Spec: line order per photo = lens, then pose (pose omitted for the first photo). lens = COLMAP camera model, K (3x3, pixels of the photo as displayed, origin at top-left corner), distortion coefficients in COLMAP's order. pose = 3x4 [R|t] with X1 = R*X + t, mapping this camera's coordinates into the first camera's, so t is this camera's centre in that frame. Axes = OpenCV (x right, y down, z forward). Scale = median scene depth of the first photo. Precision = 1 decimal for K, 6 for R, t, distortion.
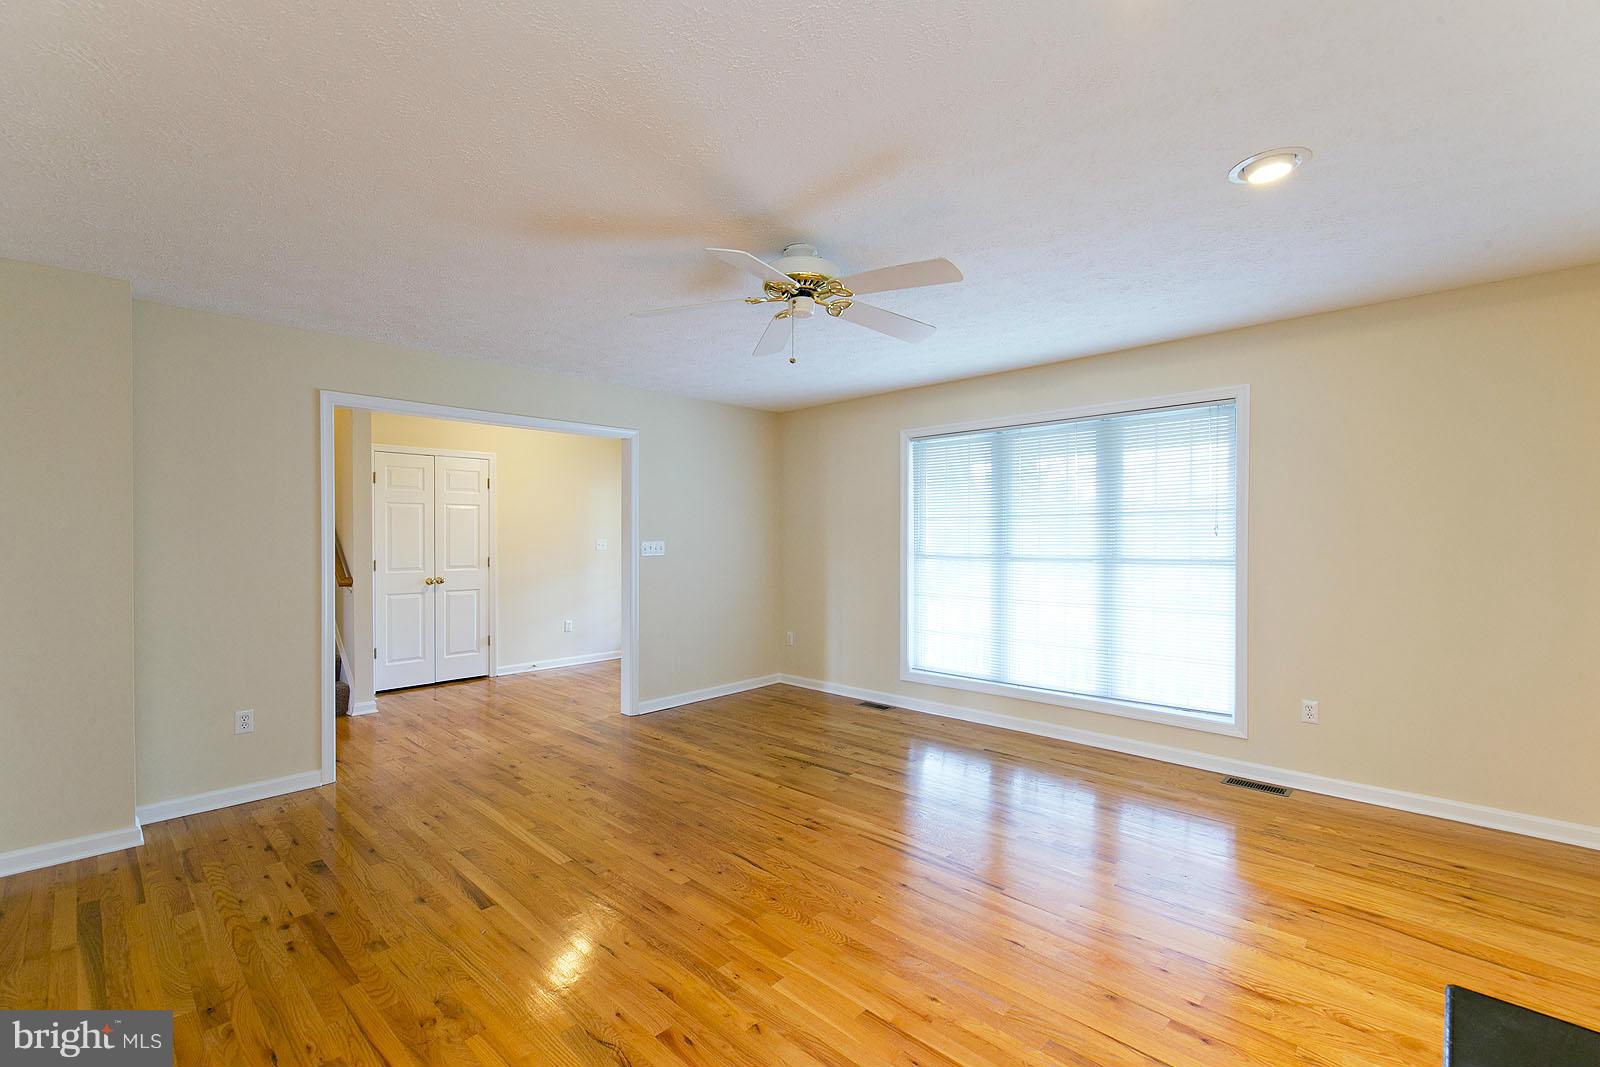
lens RADIAL K [[675.4, 0, 803.8], [0, 675.4, 526.0], [0, 0, 1]] dist [-0.000178, -0.000254]
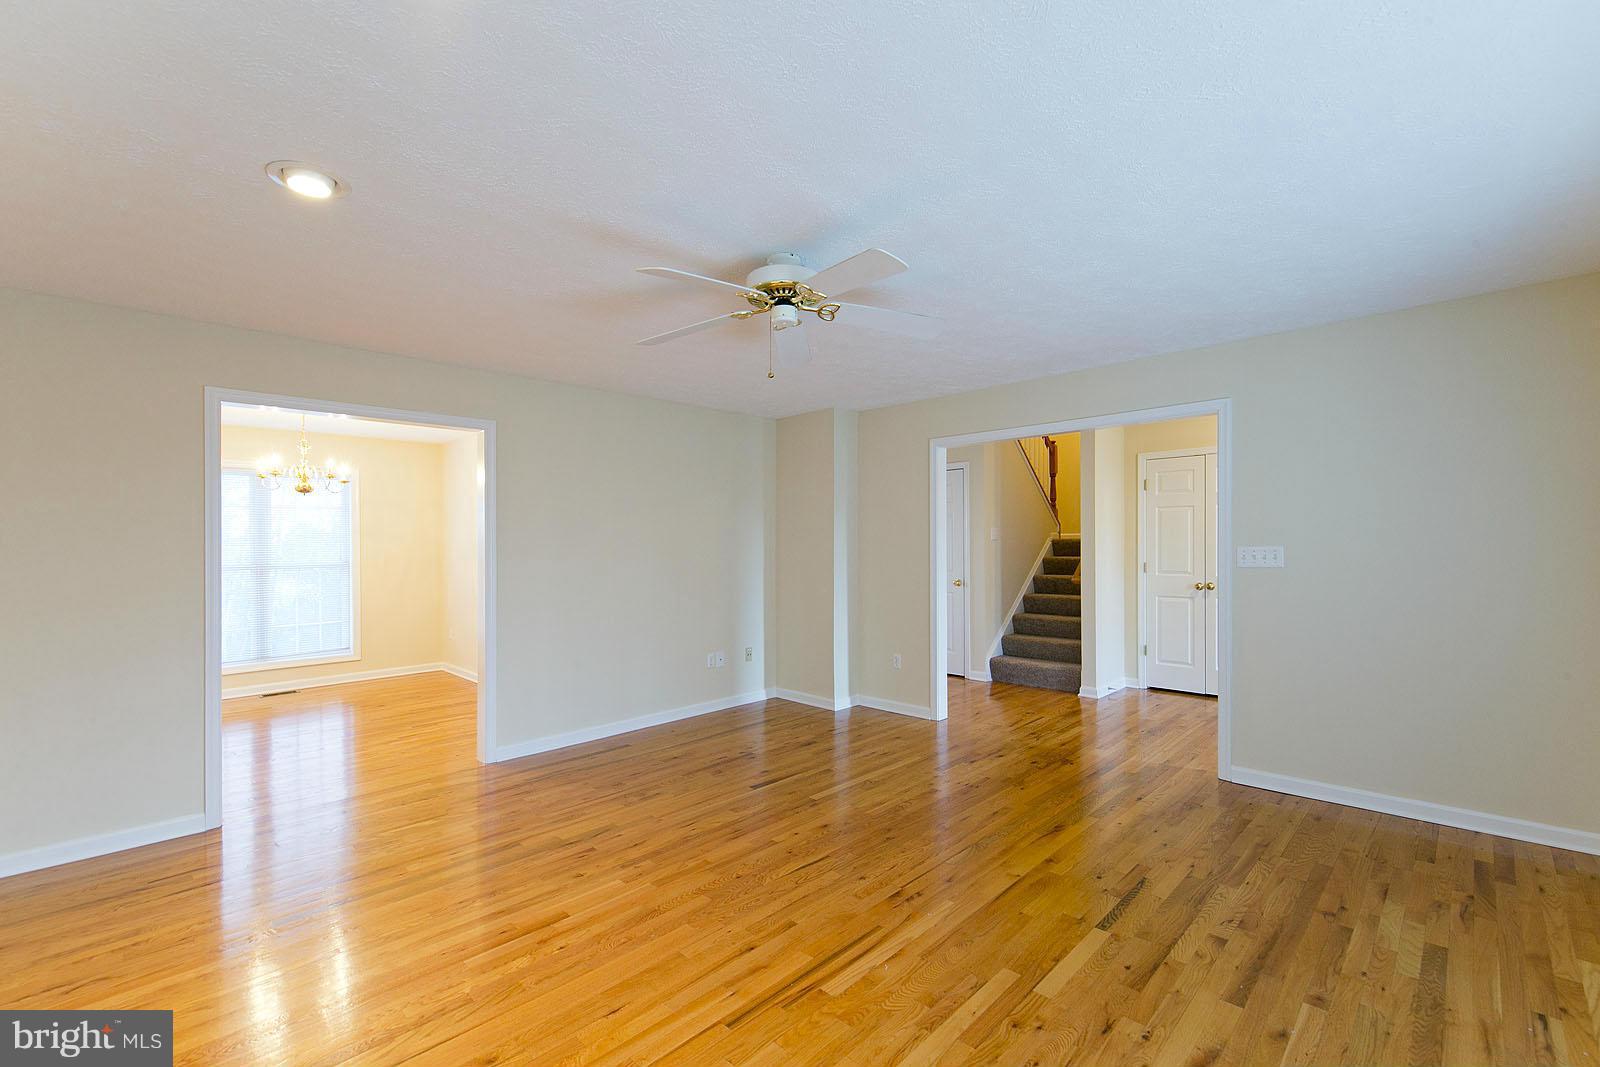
lens RADIAL K [[693.0, 0, 800.3], [0, 693.0, 539.3], [0, 0, 1]] dist [-0.000853, -0.000416]
pose [[-0.016981, -0.001169, -0.999855, 0.671556], [0.024363, 0.999702, -0.001583, 0.005252], [0.999559, -0.024386, -0.016947, 0.705595]]
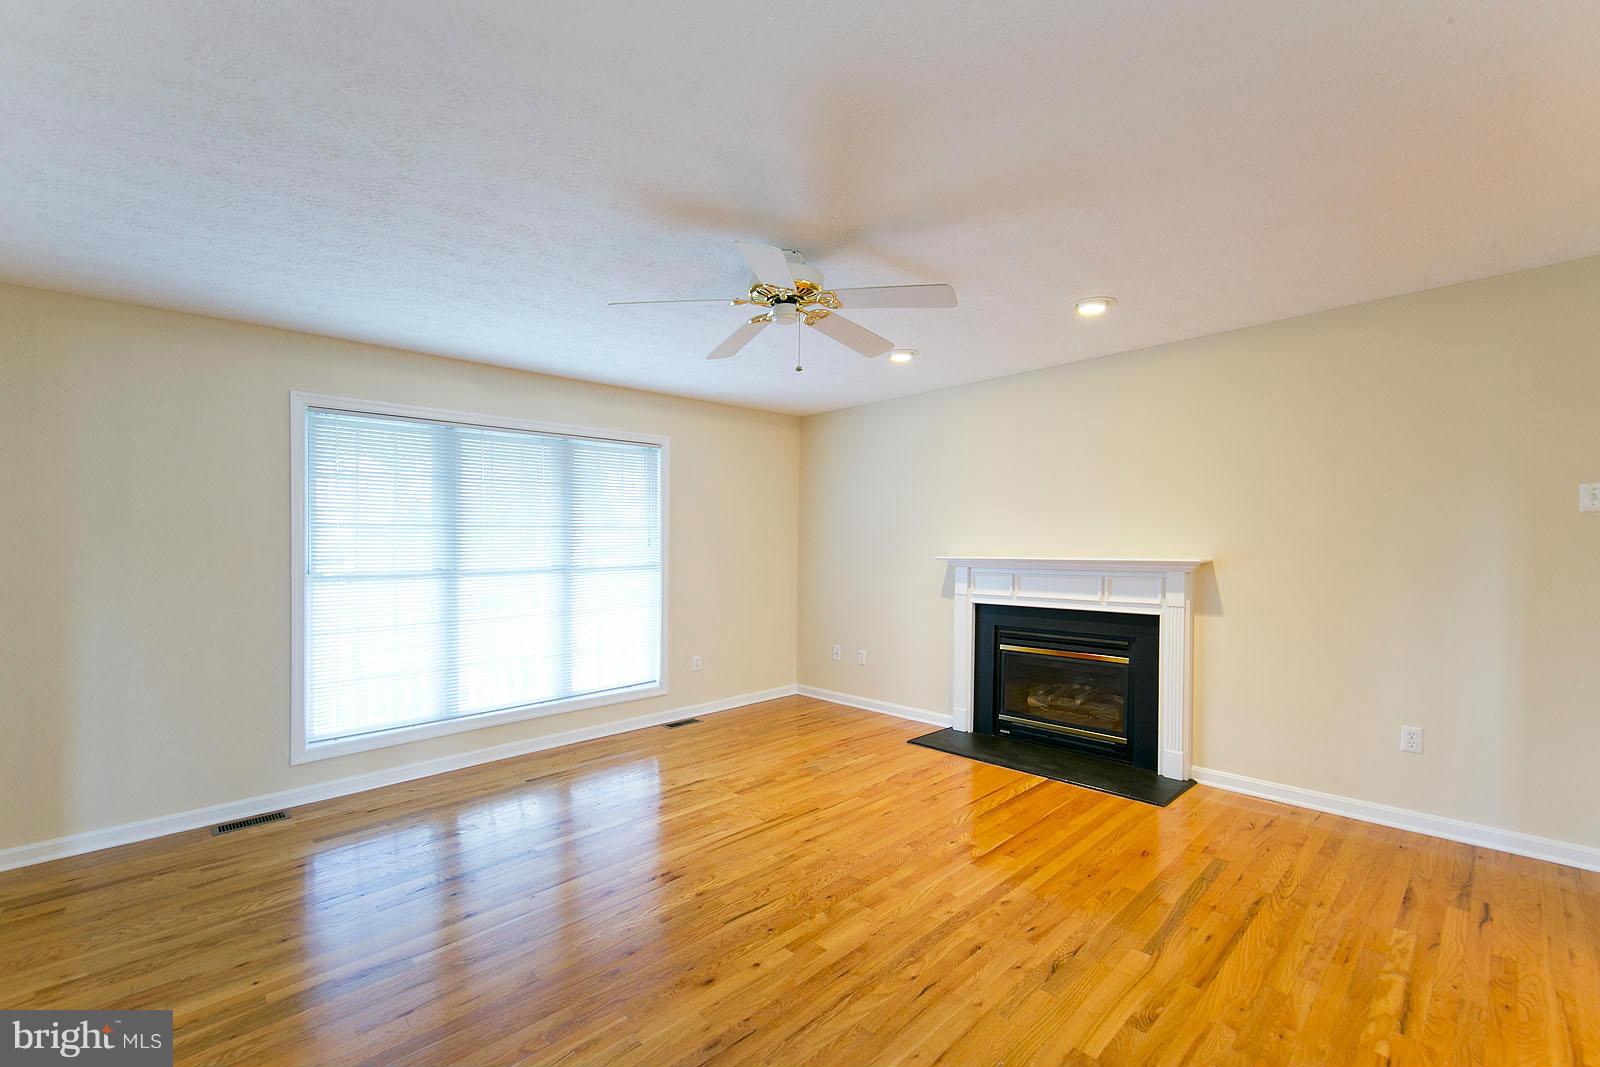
lens RADIAL K [[683.8, 0, 797.5], [0, 683.8, 545.2], [0, 0, 1]] dist [0.000432, -0.000321]
pose [[0.050323, 0.002742, 0.998729, -0.674703], [-0.002272, 0.999994, -0.002631, 0.013930], [-0.998730, -0.002137, 0.050329, 0.620304]]
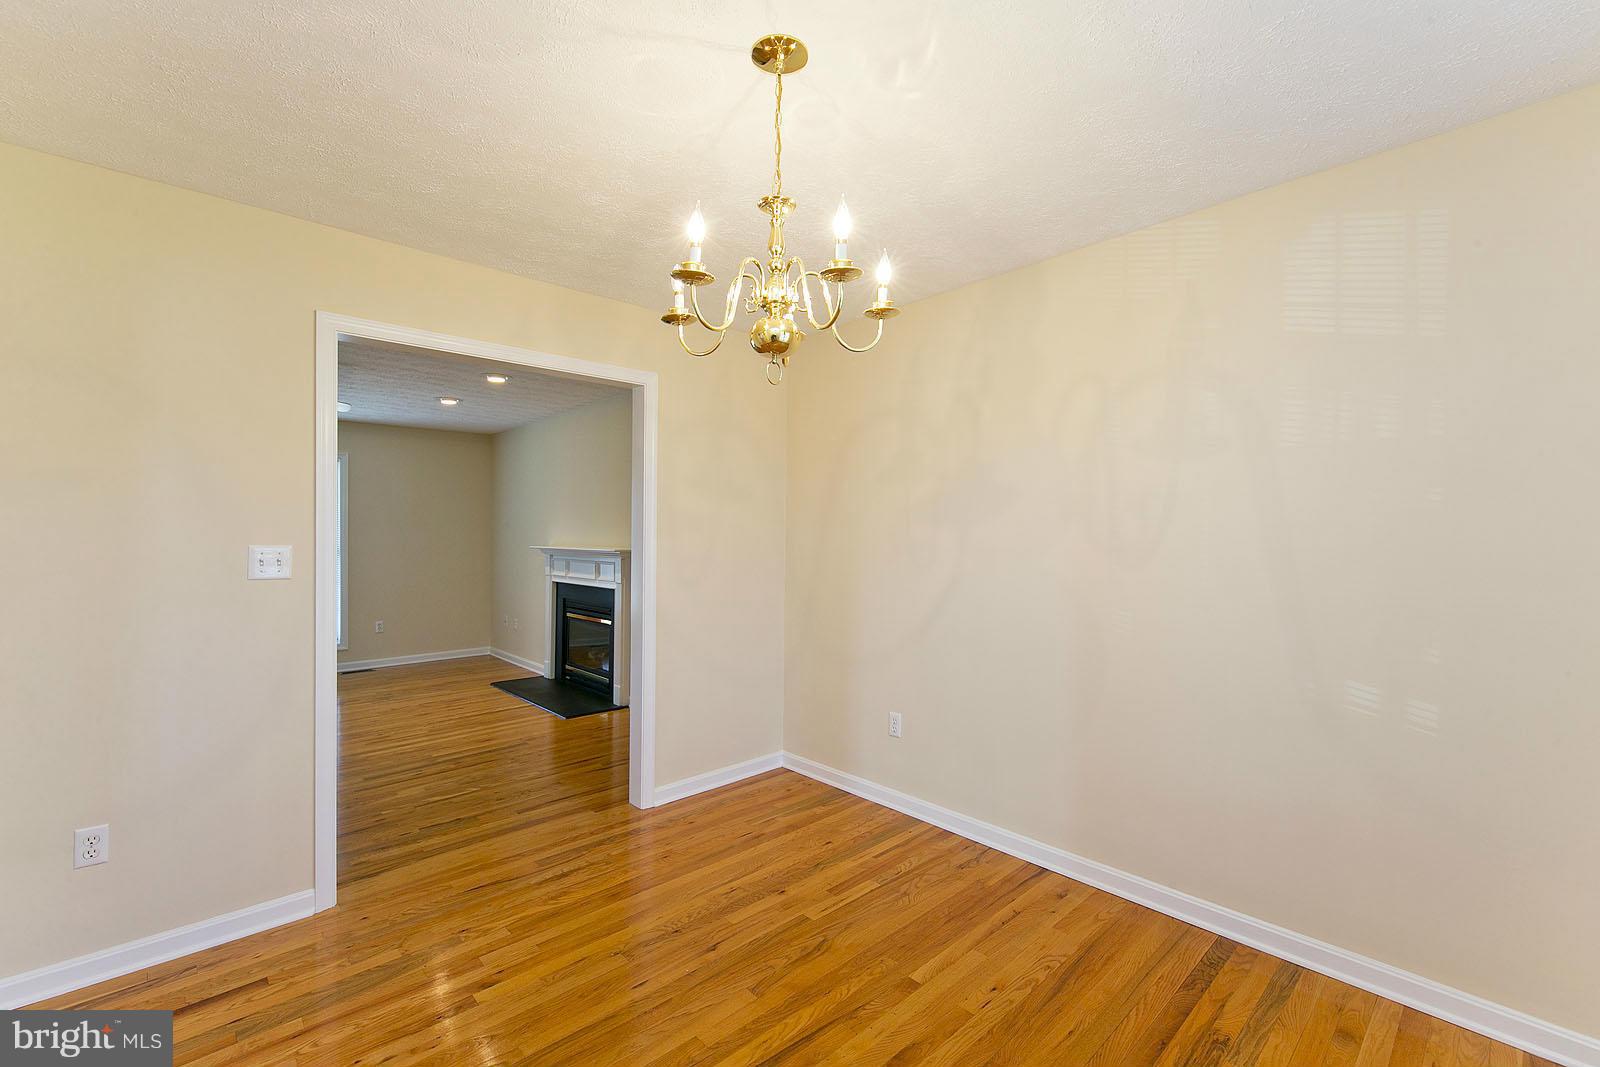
lens RADIAL K [[685.3, 0, 800.0], [0, 685.3, 533.5], [0, 0, 1]] dist [0.037996, -0.016645]
pose [[0.069055, 0.009000, 0.997572, -1.009981], [-0.008640, 0.999927, -0.008423, 0.009346], [-0.997575, -0.008037, 0.069128, -0.286618]]
